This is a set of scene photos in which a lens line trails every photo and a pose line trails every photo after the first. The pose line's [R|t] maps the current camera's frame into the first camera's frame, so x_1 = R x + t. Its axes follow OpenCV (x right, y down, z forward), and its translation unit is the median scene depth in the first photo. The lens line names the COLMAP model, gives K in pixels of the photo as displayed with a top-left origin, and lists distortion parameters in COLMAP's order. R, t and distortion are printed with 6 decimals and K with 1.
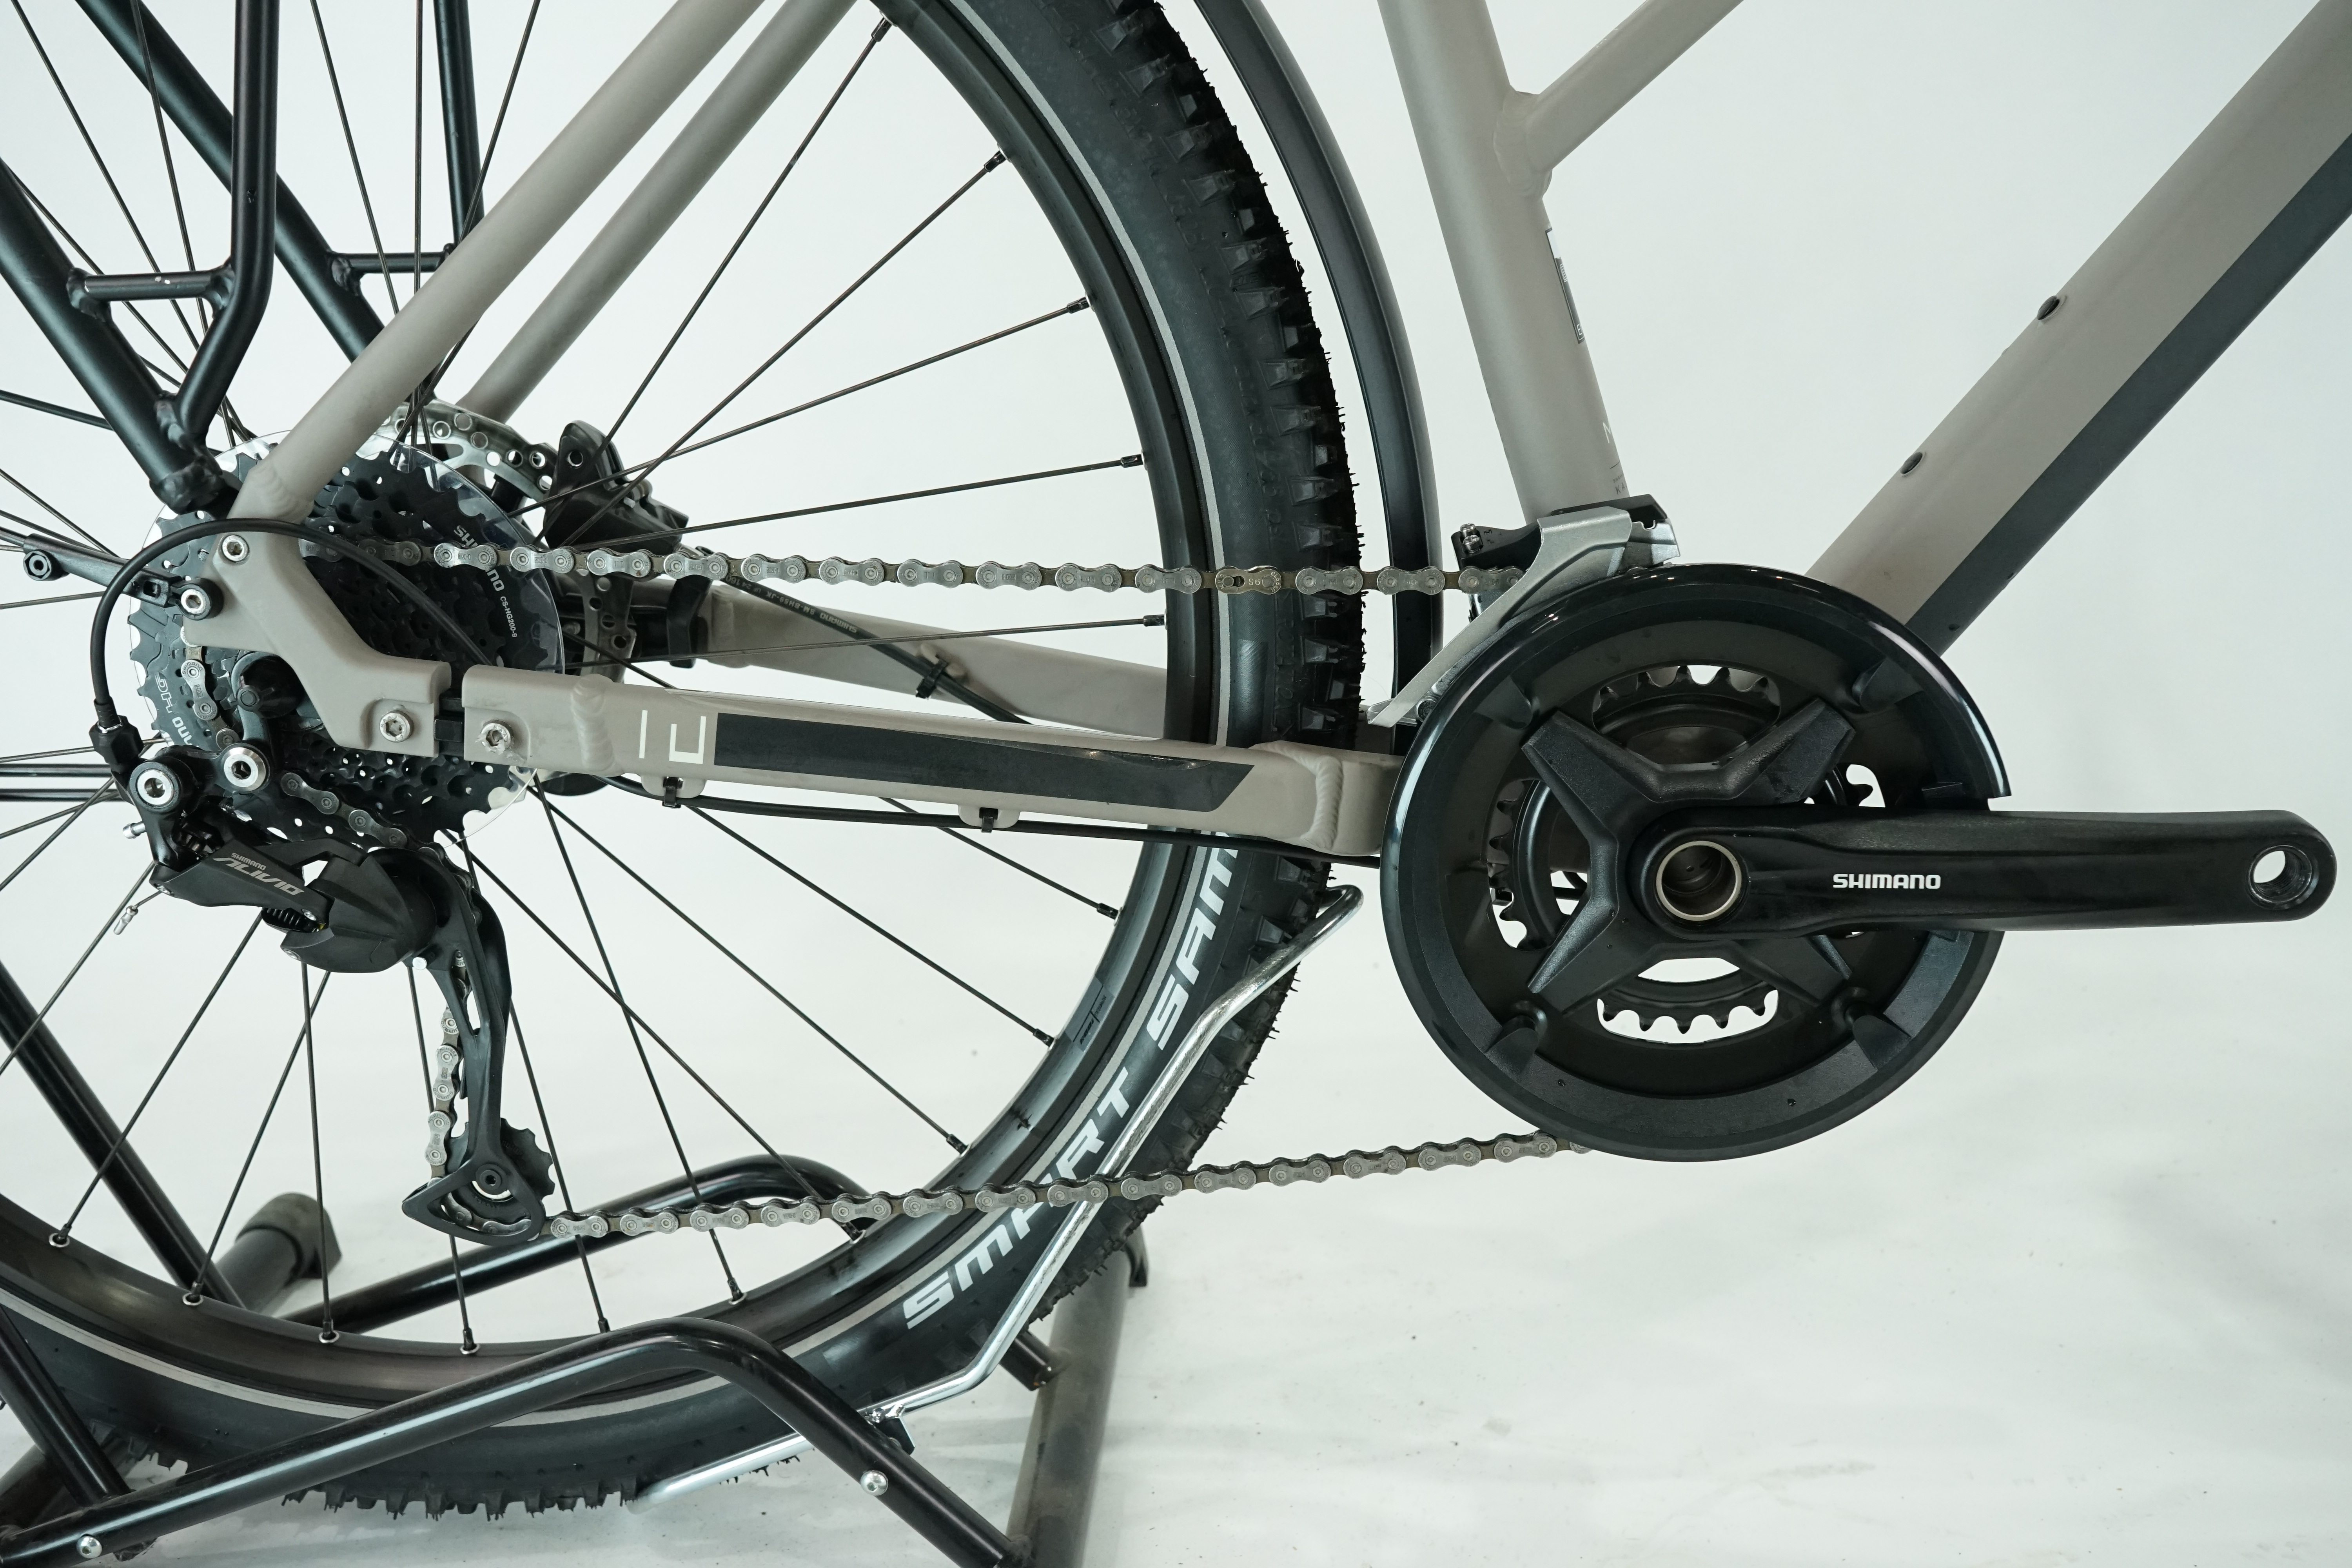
lens RADIAL K [[2207.0, 0, 1172.0], [0, 2207.0, 778.3], [0, 0, 1]] dist [0.008871, 0.000000]
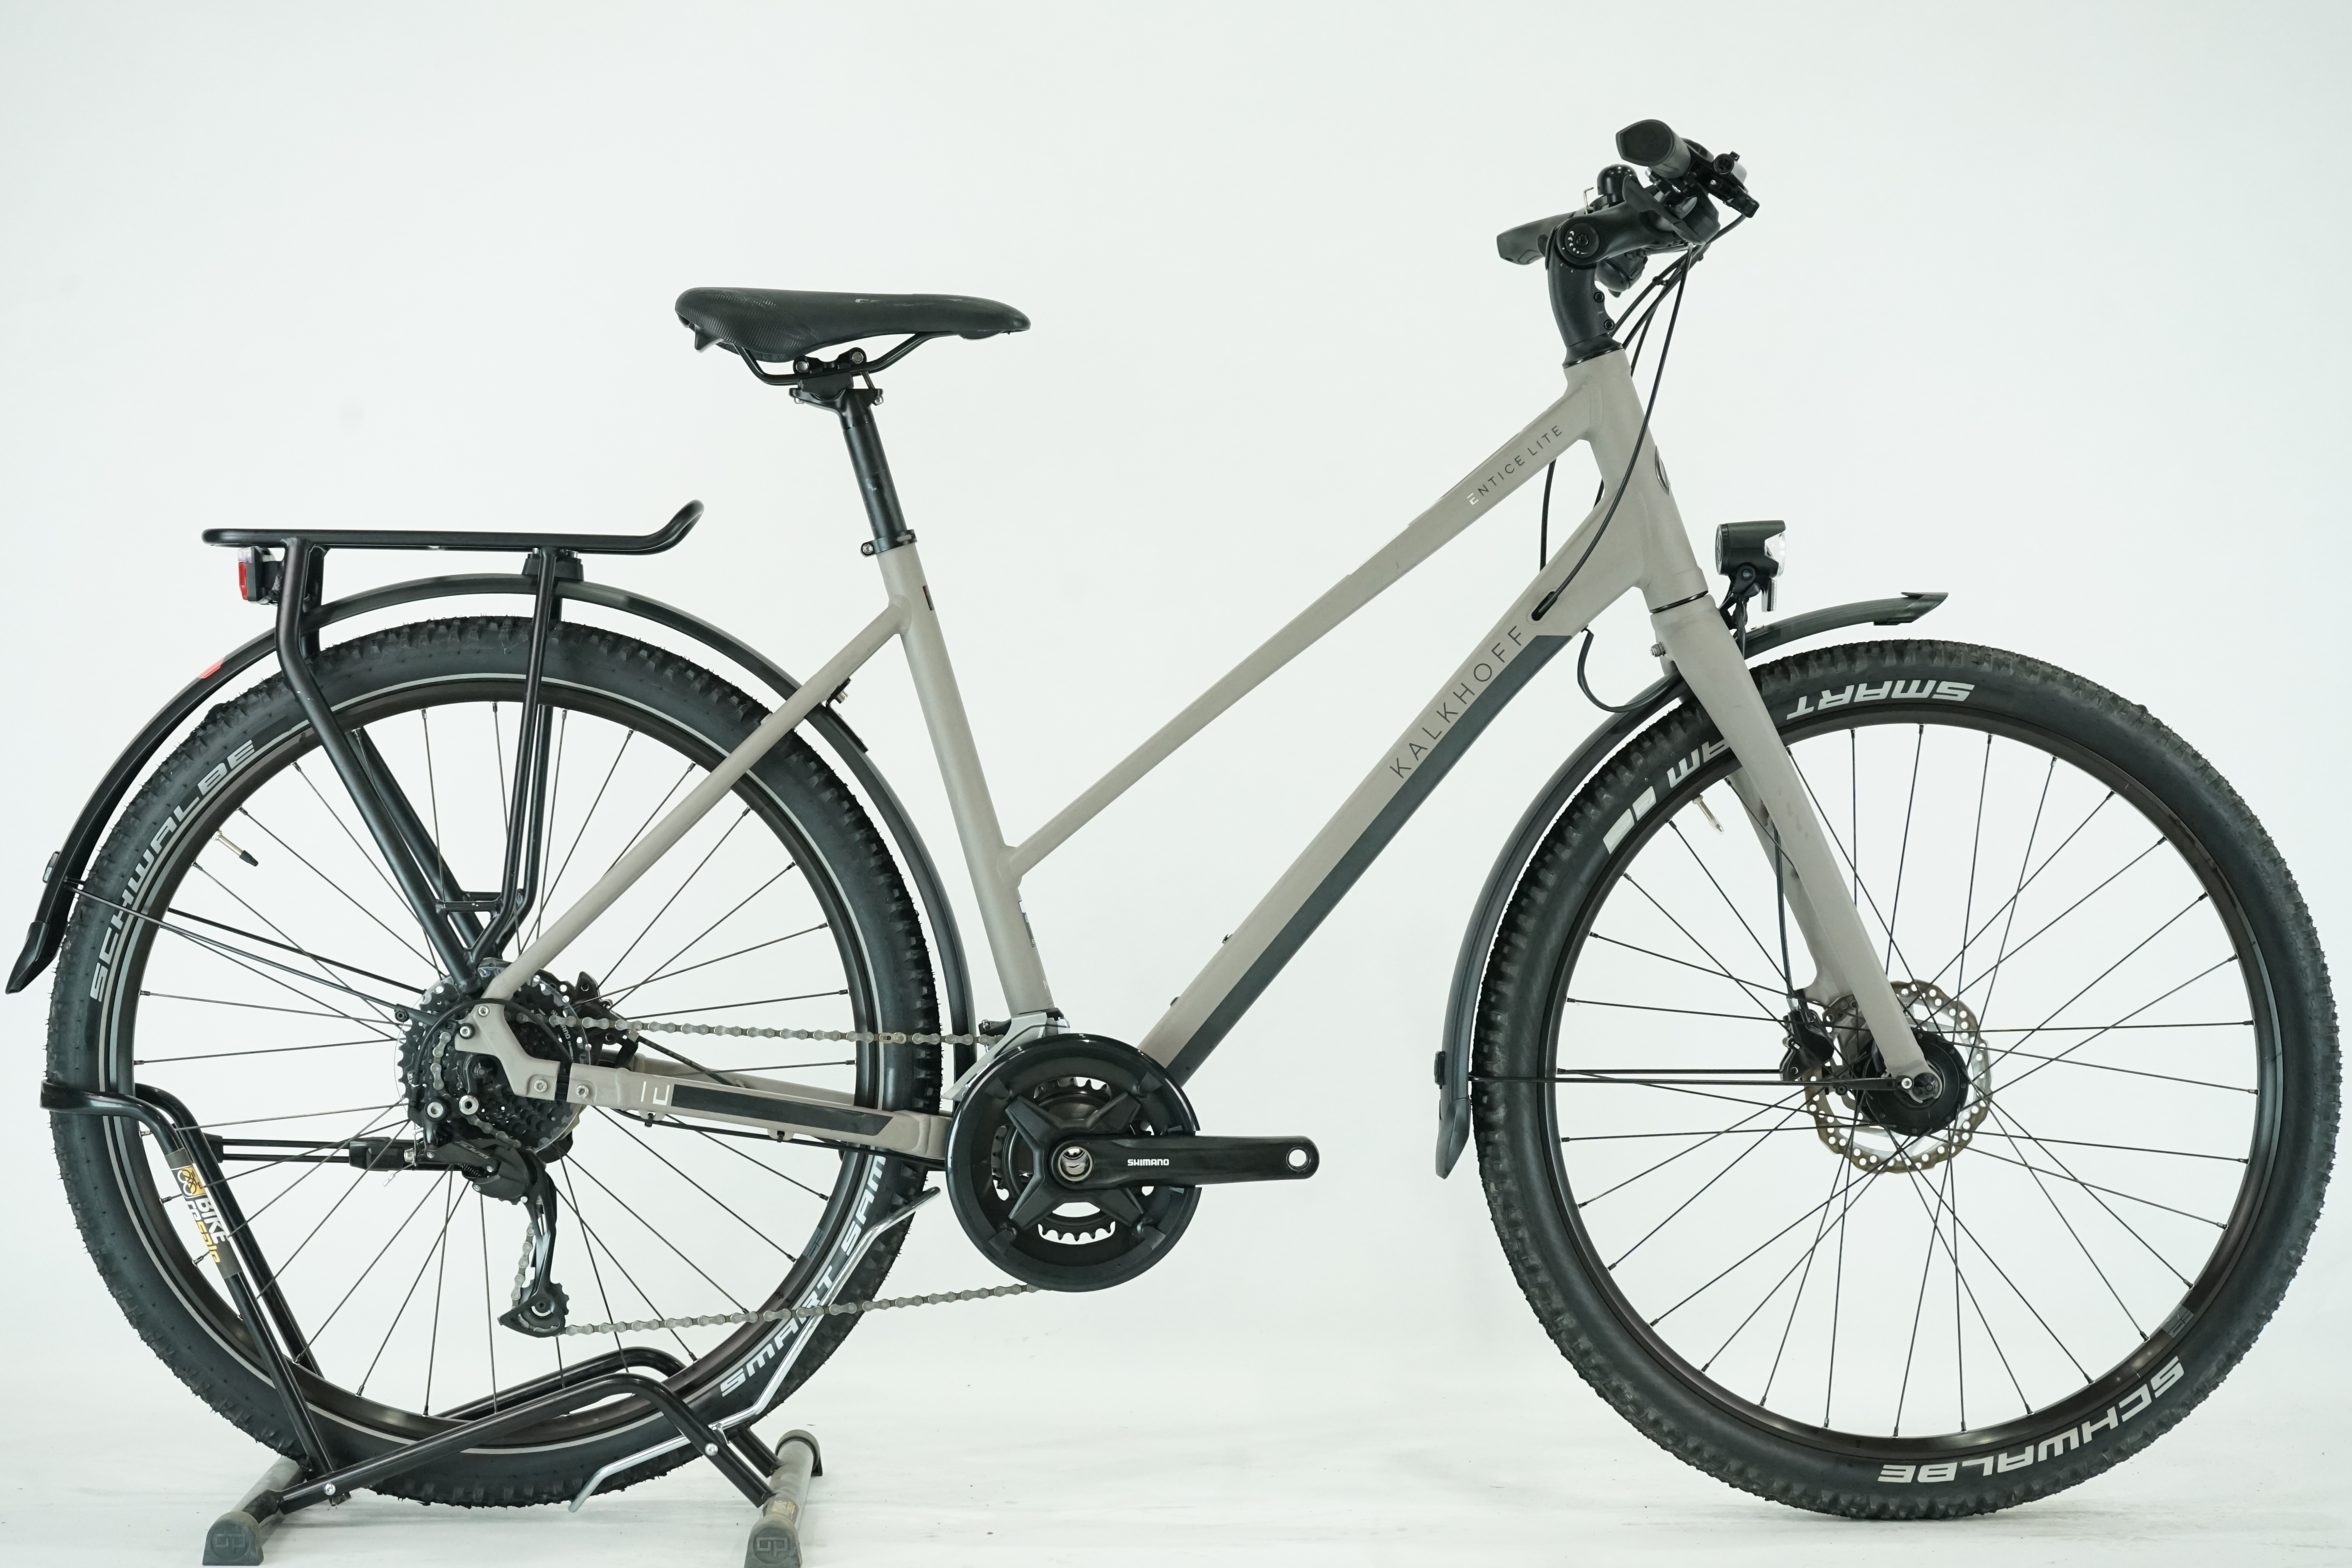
lens RADIAL K [[4604.9, 0, 1172.8], [0, 4604.9, 787.6], [0, 0, 1]] dist [-0.002847, 0.000000]
pose [[0.994408, 0.033589, 0.100122, -0.169426], [-0.007991, 0.969286, -0.245808, 0.852505], [-0.105304, 0.243633, 0.964134, -3.832172]]
